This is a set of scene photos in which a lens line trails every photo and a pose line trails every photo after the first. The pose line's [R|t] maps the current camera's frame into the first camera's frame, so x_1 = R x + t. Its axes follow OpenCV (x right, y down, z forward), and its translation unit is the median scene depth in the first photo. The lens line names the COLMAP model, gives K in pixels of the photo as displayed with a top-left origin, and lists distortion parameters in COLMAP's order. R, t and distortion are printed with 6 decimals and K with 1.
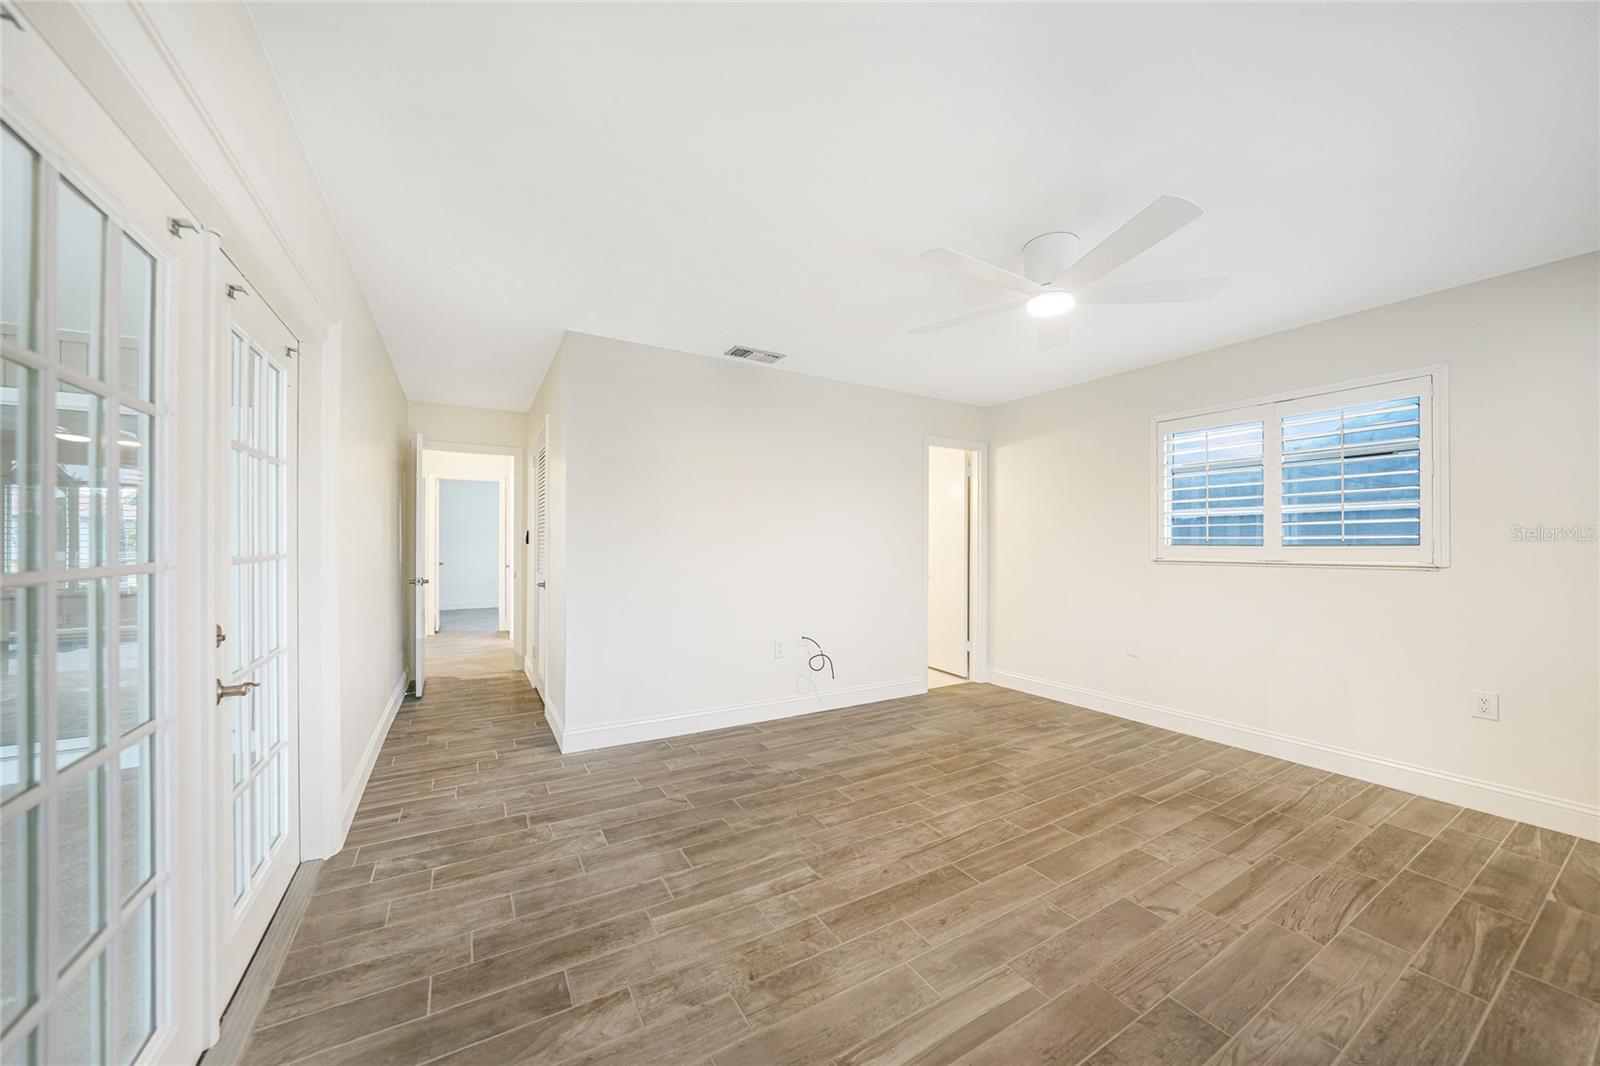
lens RADIAL K [[572.1, 0, 811.4], [0, 572.1, 533.9], [0, 0, 1]] dist [-0.025082, 0.005782]
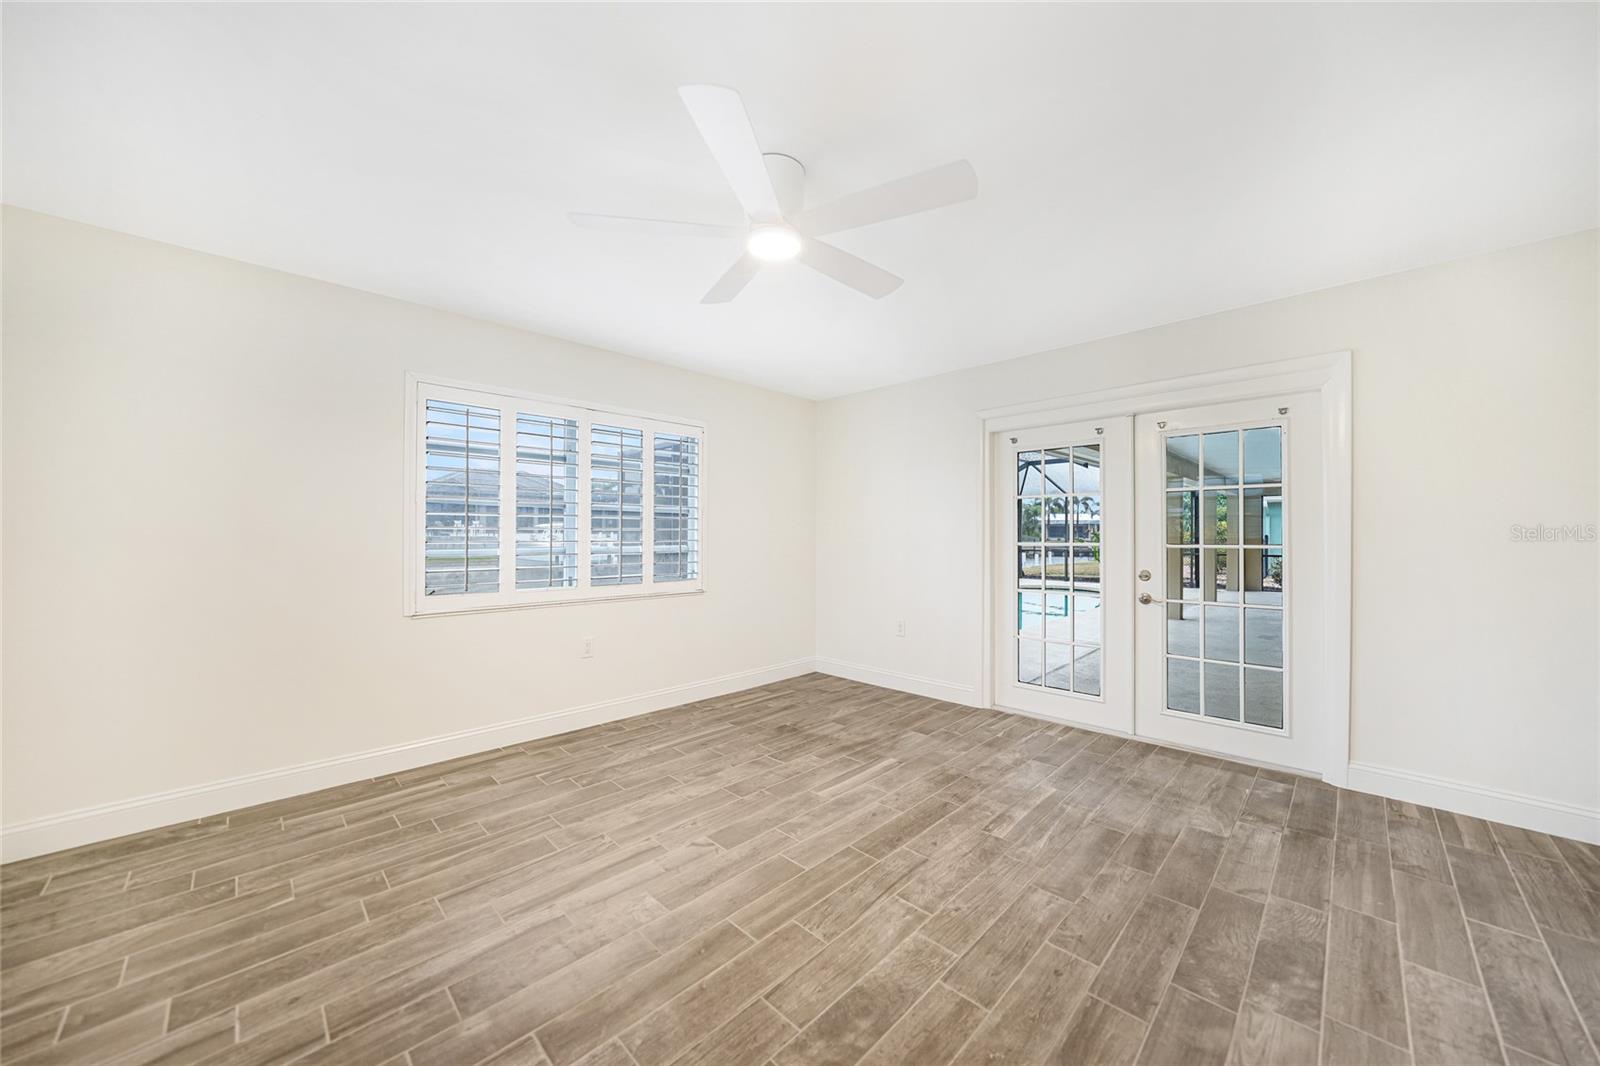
lens RADIAL K [[572.1, 0, 797.8], [0, 572.1, 530.0], [0, 0, 1]] dist [-0.025082, 0.005782]
pose [[-0.973362, -0.007416, -0.229155, 0.558335], [-0.002361, 0.999748, -0.022328, 0.022786], [0.229262, -0.021192, -0.973134, 1.760931]]
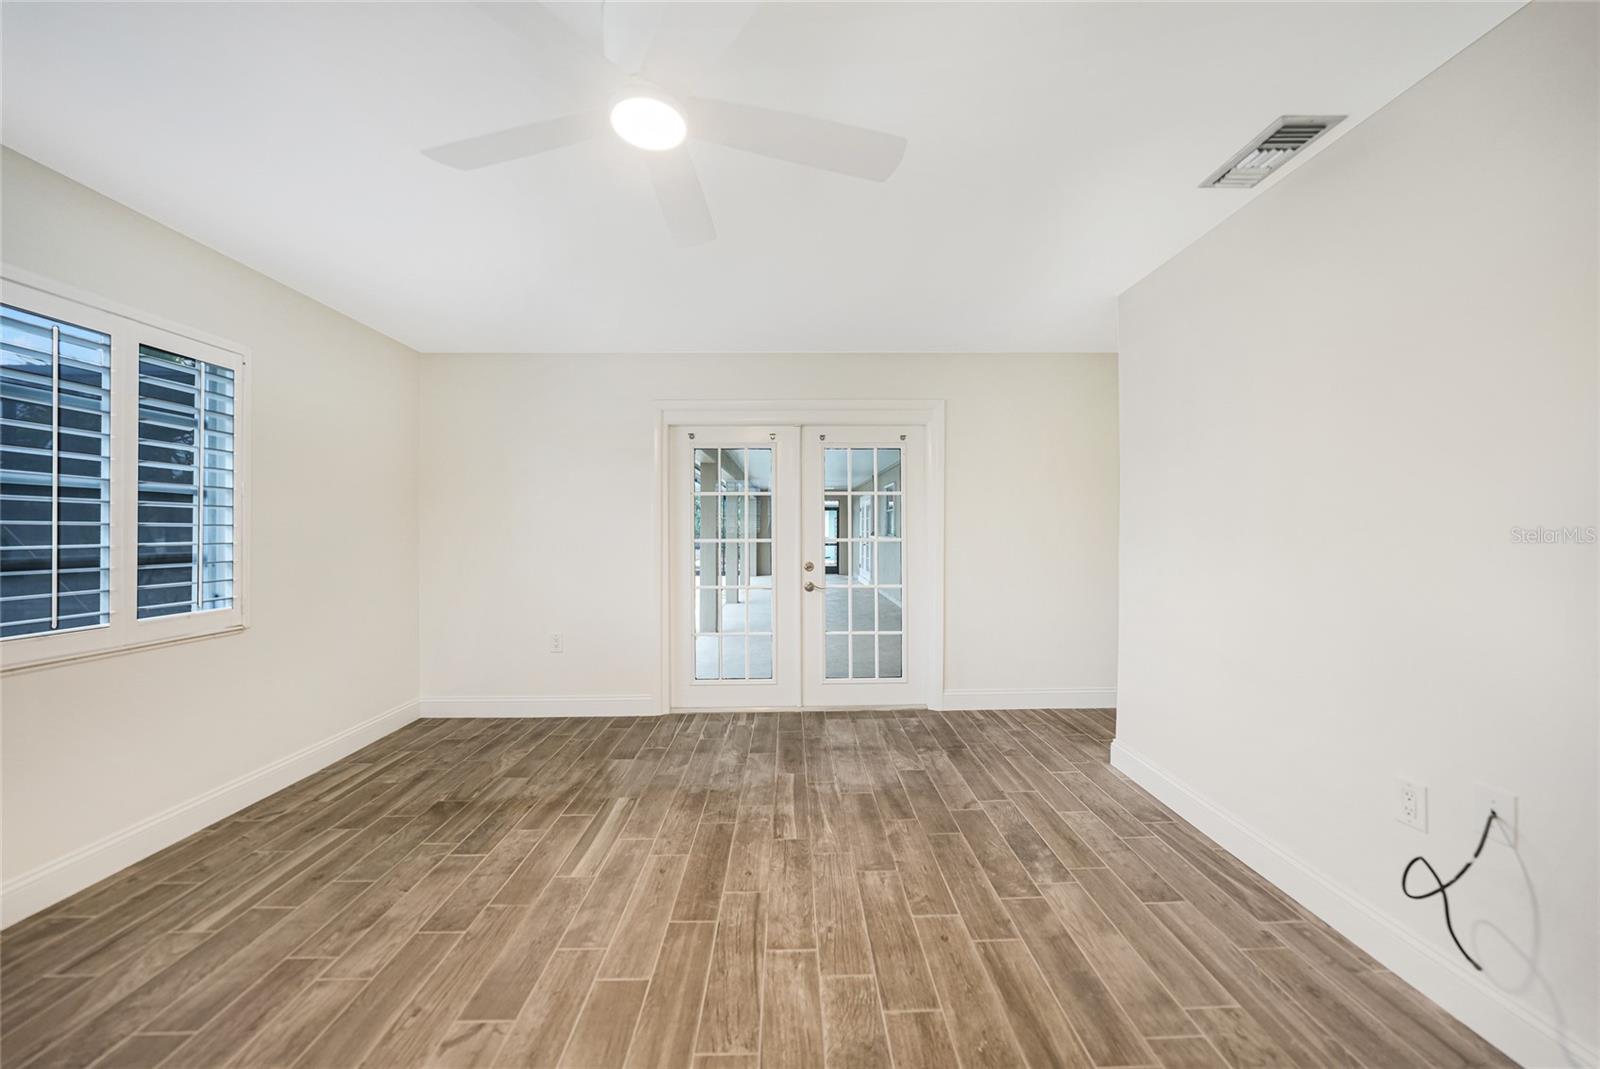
lens RADIAL K [[572.1, 0, 801.1], [0, 572.1, 527.7], [0, 0, 1]] dist [-0.025082, 0.005782]
pose [[-0.506420, -0.007138, -0.862258, 0.817432], [0.013055, 0.999788, -0.015944, 0.017547], [0.862188, -0.019331, -0.506219, 1.391718]]
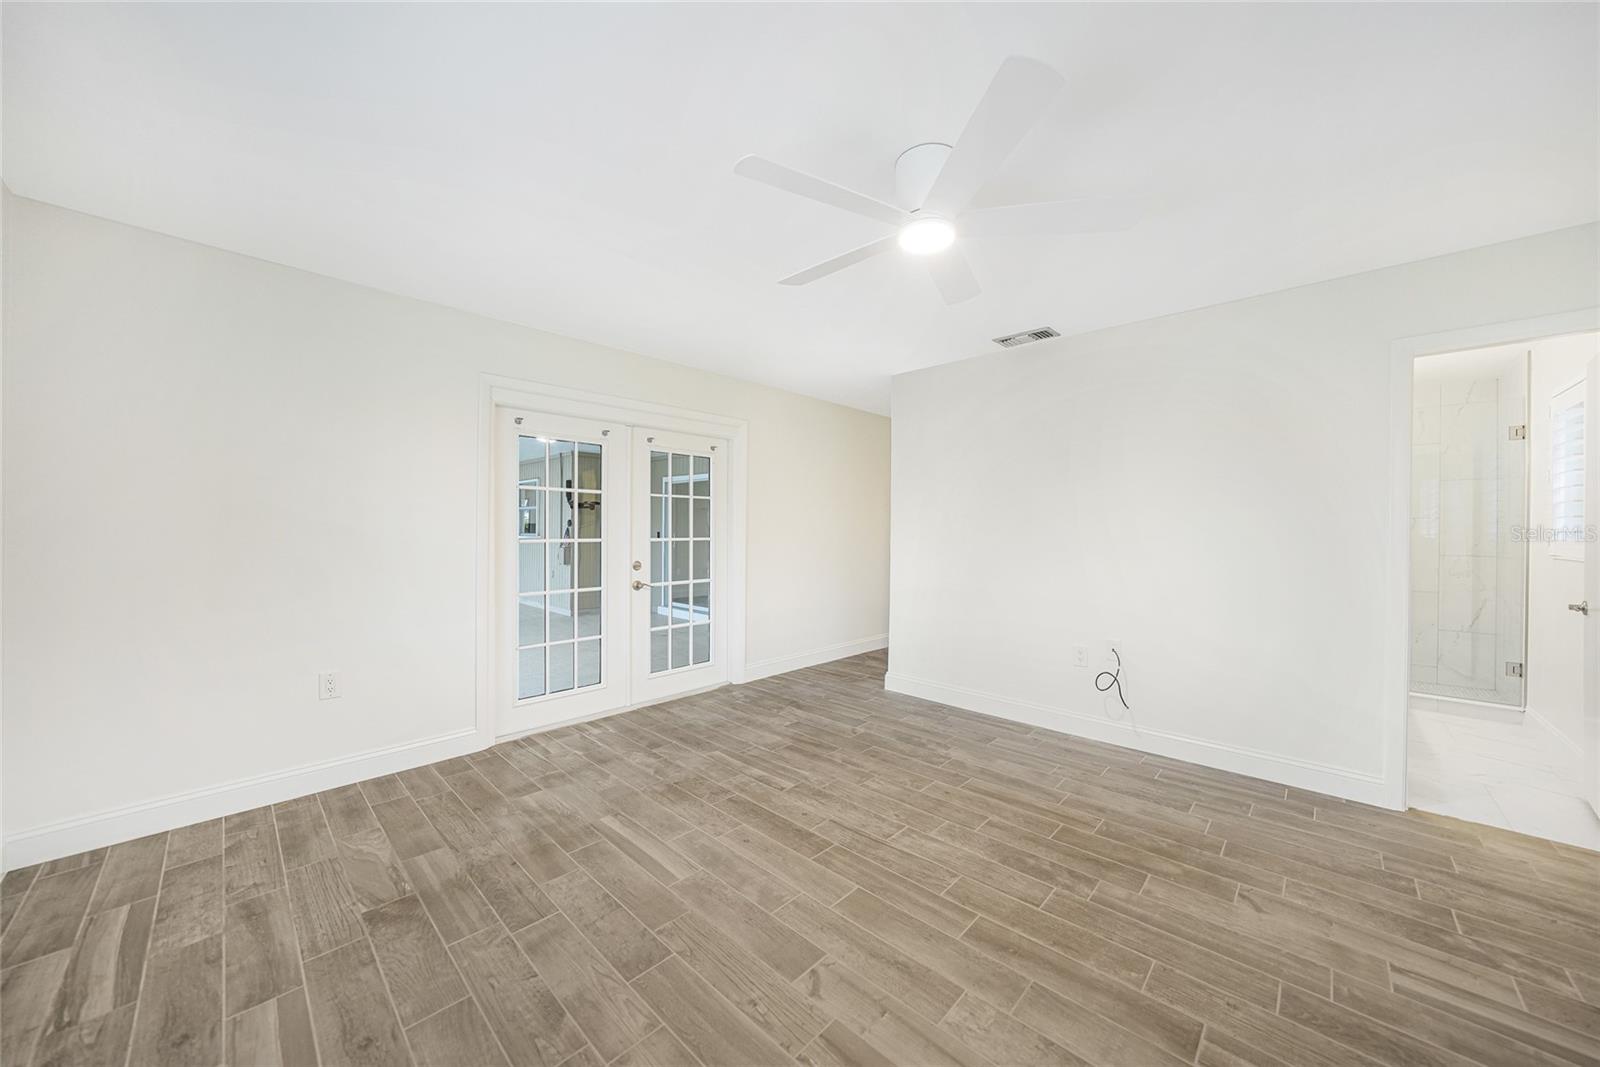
lens RADIAL K [[572.1, 0, 805.1], [0, 572.1, 525.2], [0, 0, 1]] dist [-0.025082, 0.005782]
pose [[0.263612, -0.012529, -0.964547, 1.121739], [0.010346, 0.999895, -0.010160, 0.008463], [0.964573, -0.007300, 0.263714, 0.612179]]
